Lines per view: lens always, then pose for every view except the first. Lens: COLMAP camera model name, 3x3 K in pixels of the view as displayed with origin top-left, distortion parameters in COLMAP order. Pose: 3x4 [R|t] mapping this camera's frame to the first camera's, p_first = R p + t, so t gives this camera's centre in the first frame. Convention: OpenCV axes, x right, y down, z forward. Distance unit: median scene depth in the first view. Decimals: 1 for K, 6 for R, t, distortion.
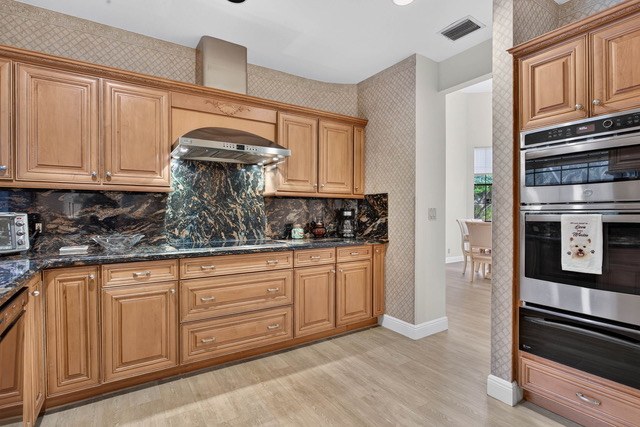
lens RADIAL K [[321.7, 0, 317.6], [0, 321.7, 214.0], [0, 0, 1]] dist [-0.014228, -0.000388]
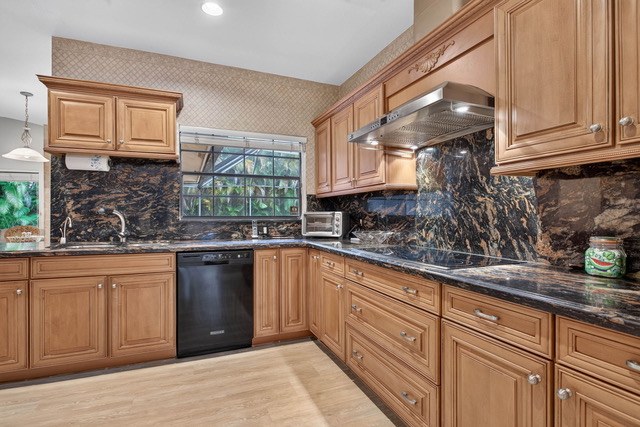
lens RADIAL K [[321.7, 0, 321.6], [0, 321.7, 212.7], [0, 0, 1]] dist [-0.014228, -0.000388]
pose [[-0.203040, -0.003976, -0.979162, 0.417697], [-0.001696, 0.999992, -0.003709, 0.003962], [0.979169, 0.000907, -0.203045, 0.831243]]
